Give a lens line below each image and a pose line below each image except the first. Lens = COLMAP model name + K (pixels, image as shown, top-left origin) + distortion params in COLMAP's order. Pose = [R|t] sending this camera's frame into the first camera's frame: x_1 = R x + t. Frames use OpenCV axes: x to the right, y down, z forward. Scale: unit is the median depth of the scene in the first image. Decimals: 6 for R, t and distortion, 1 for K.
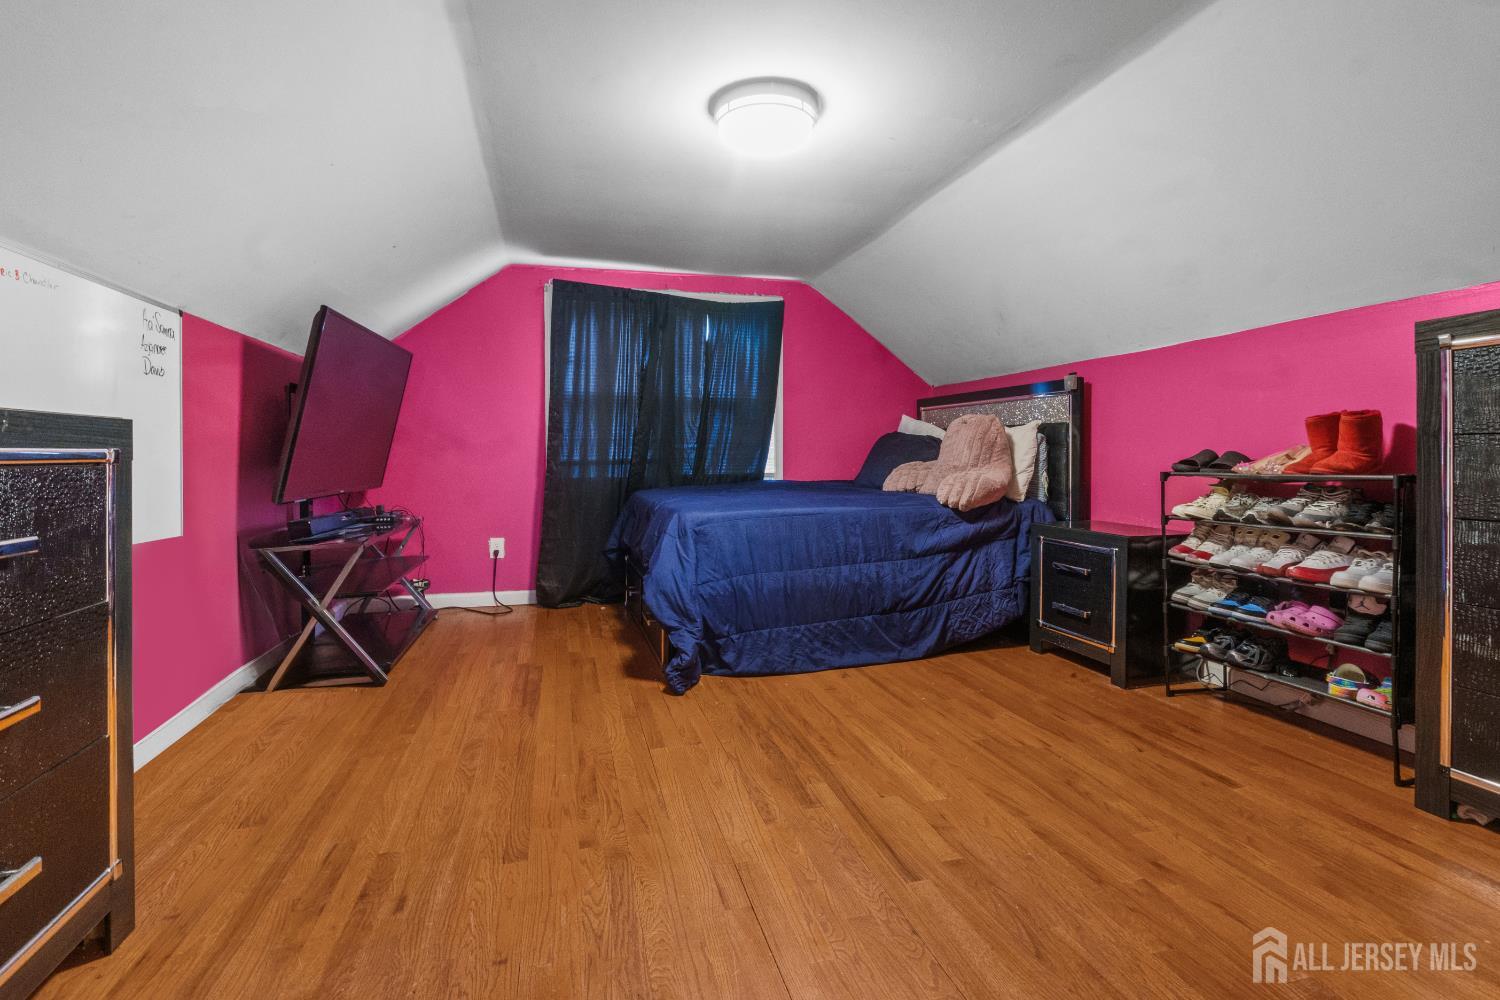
lens RADIAL K [[719.4, 0, 751.2], [0, 719.4, 432.9], [0, 0, 1]] dist [-0.003364, -0.000599]
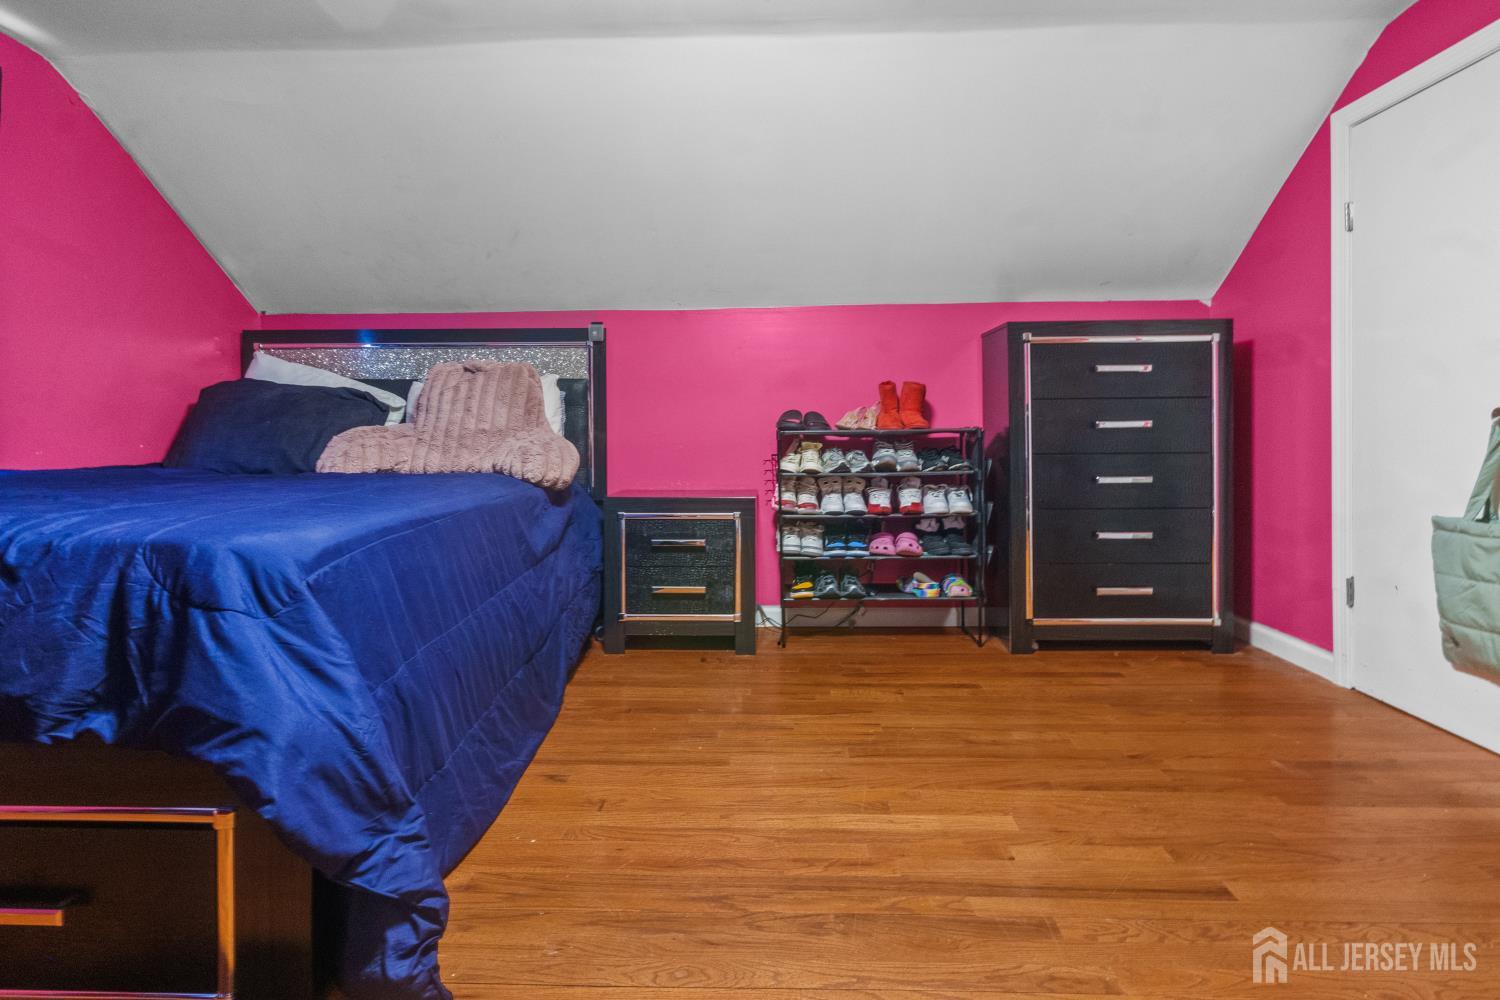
lens RADIAL K [[719.4, 0, 751.2], [0, 719.4, 432.9], [0, 0, 1]] dist [-0.003364, -0.000599]
pose [[0.290748, -0.000402, 0.956799, -0.506371], [-0.021574, 0.999743, 0.006976, 0.061484], [-0.956556, -0.022670, 0.290665, 0.893241]]
